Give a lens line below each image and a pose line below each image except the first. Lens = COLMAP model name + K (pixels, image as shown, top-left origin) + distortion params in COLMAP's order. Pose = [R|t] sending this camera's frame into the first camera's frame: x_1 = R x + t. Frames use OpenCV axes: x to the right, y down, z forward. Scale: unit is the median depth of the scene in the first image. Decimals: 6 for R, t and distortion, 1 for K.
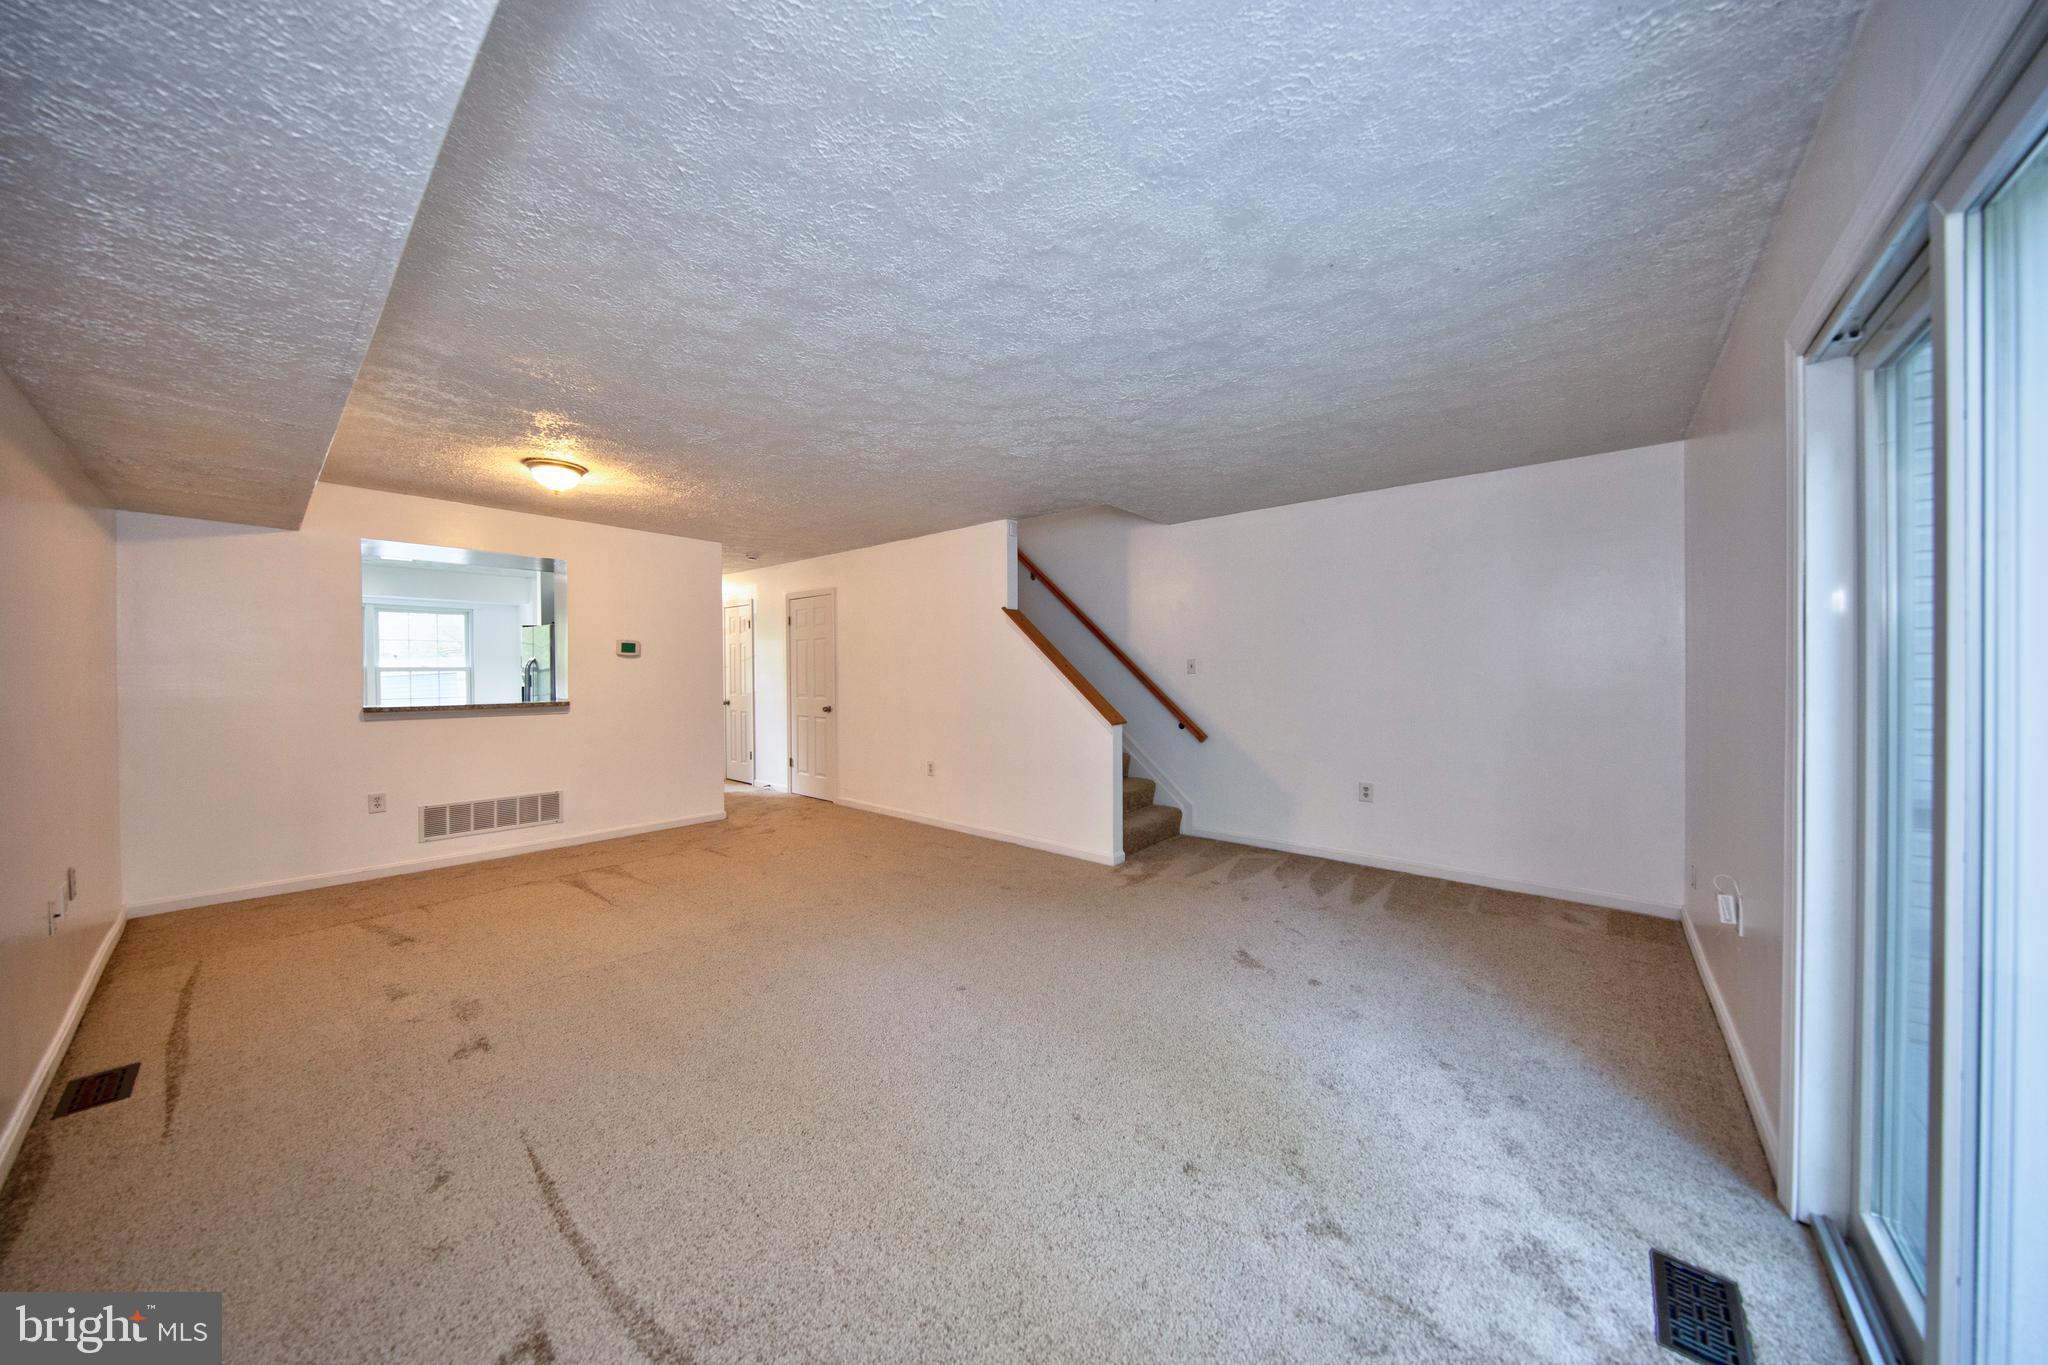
lens RADIAL K [[645.7, 0, 1021.3], [0, 645.7, 678.6], [0, 0, 1]] dist [0.009872, -0.005834]
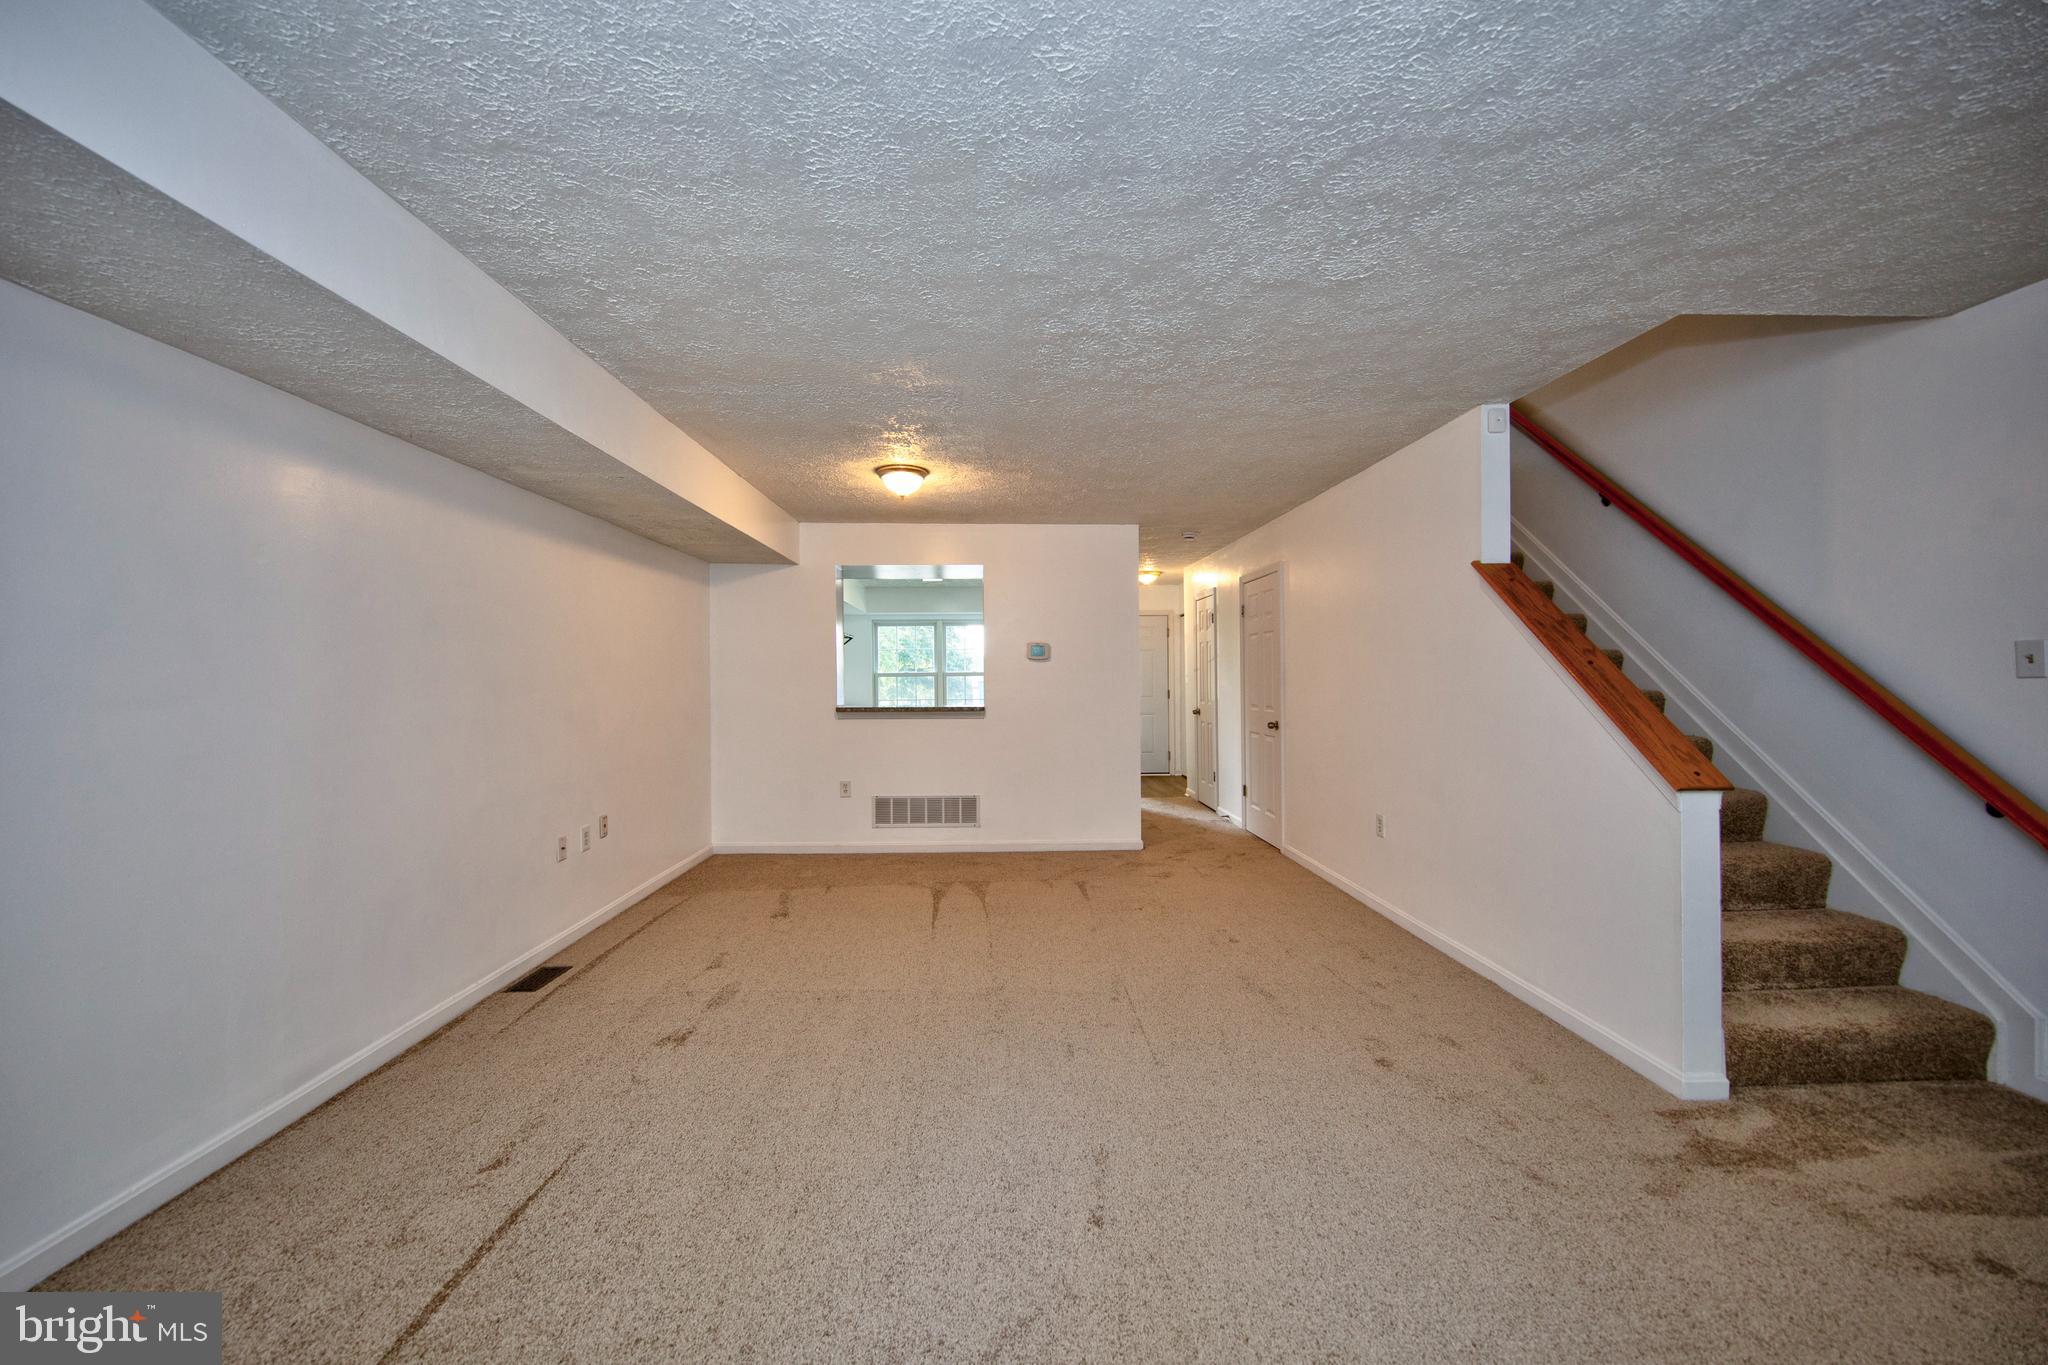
lens RADIAL K [[757.5, 0, 1020.5], [0, 757.5, 679.7], [0, 0, 1]] dist [0.012977, -0.006137]
pose [[0.681235, 0.001087, -0.732064, 0.213712], [-0.003242, 0.999994, -0.001532, -0.004346], [0.732057, 0.003417, 0.681234, 0.283059]]
